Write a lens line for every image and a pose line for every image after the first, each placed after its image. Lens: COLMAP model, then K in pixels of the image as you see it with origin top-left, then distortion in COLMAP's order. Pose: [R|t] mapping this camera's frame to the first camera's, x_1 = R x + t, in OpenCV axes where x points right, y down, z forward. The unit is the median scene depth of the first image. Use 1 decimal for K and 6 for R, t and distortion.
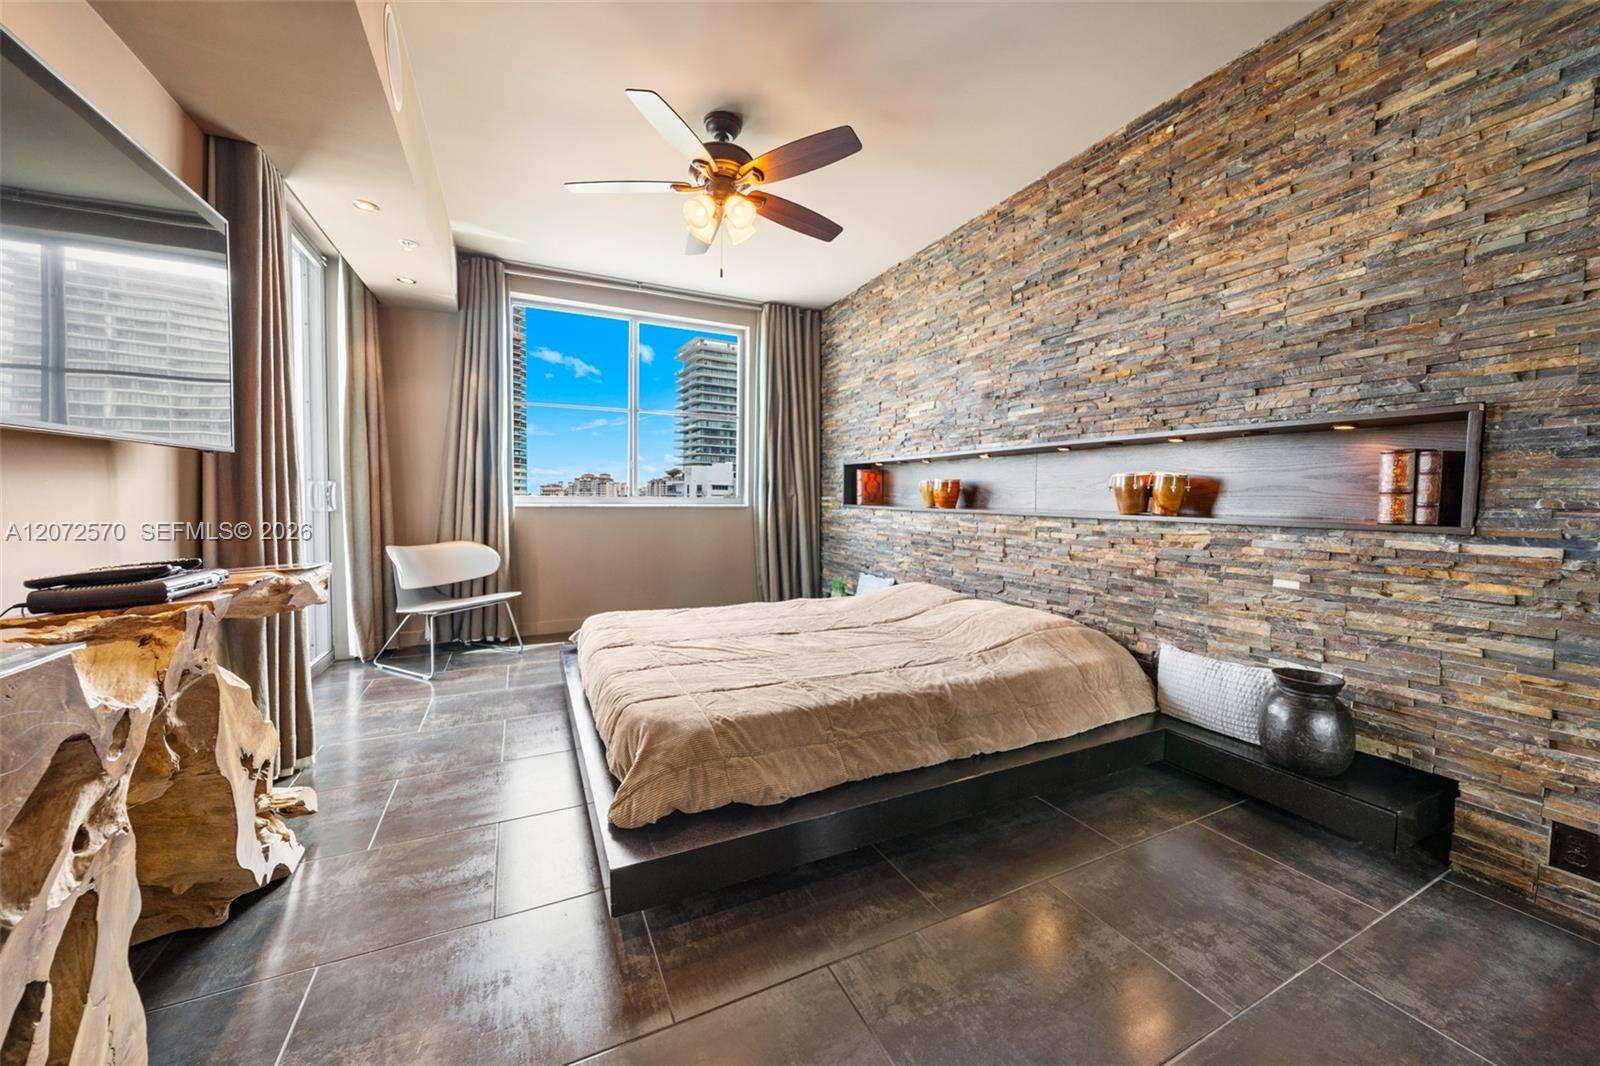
lens RADIAL K [[559.8, 0, 783.5], [0, 559.8, 536.0], [0, 0, 1]] dist [-0.001618, -0.000188]
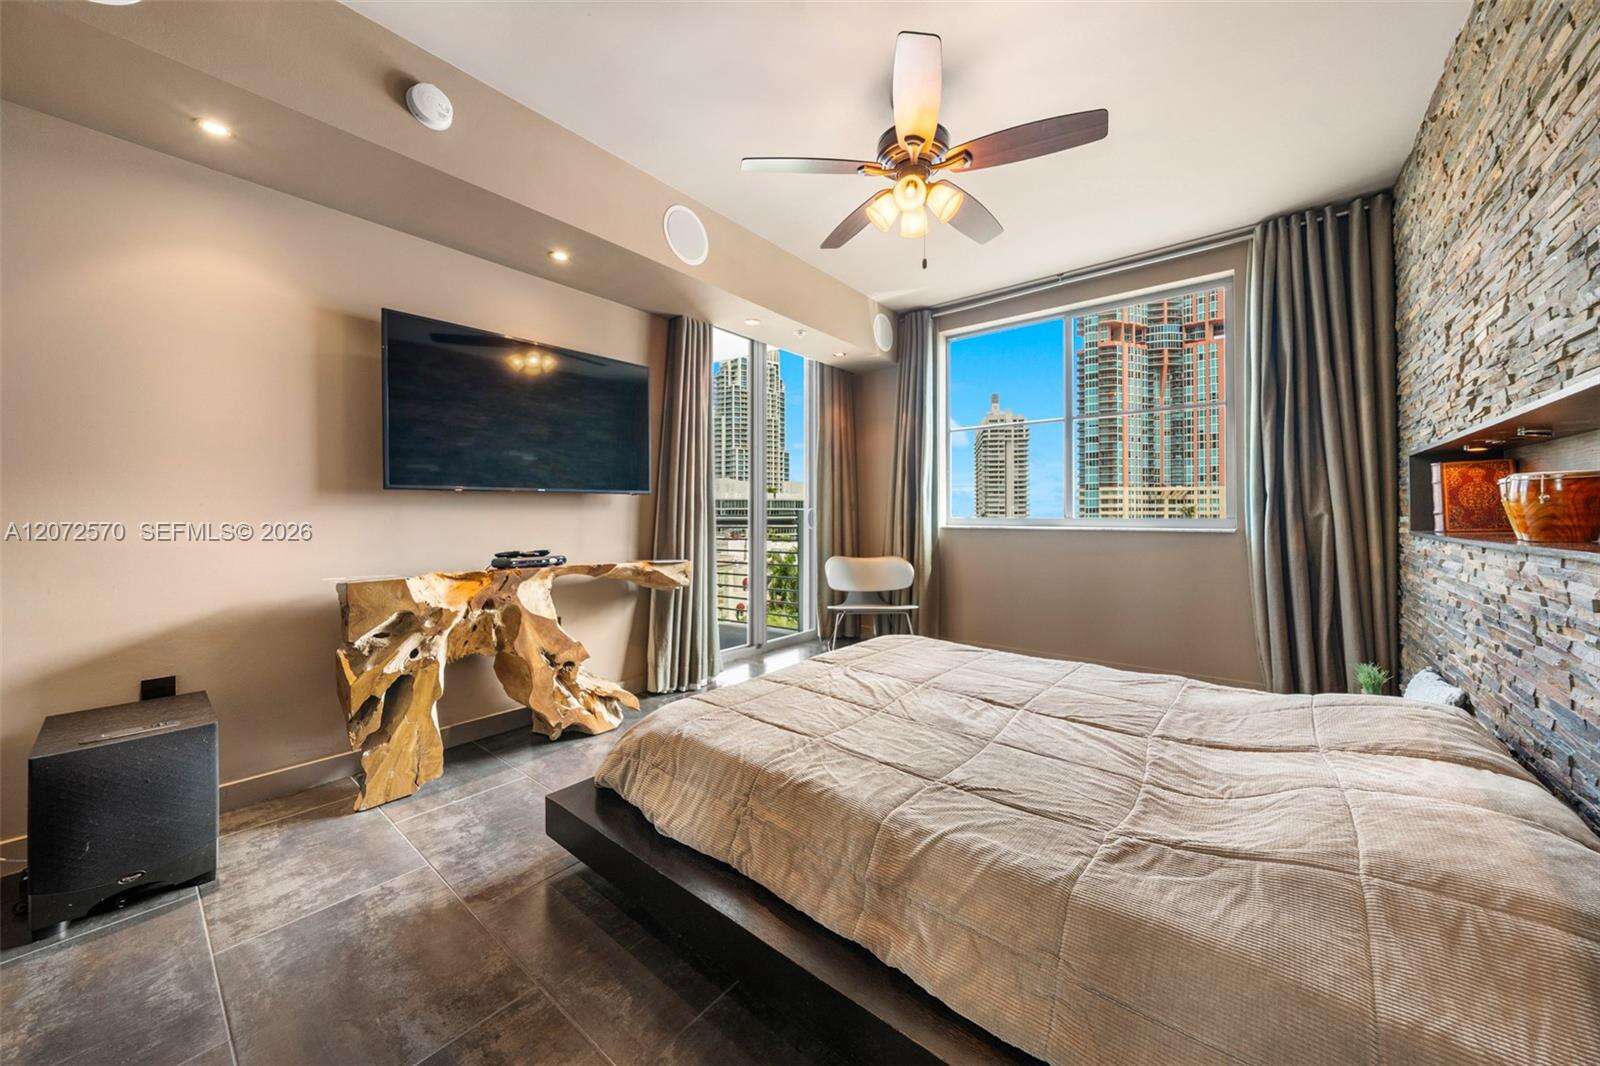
lens RADIAL K [[559.8, 0, 794.8], [0, 559.8, 516.6], [0, 0, 1]] dist [-0.001618, -0.000188]
pose [[0.437358, -0.006249, -0.899266, 0.407481], [-0.060456, 0.997509, -0.036335, -0.019944], [0.897253, 0.070257, 0.435891, 0.316965]]
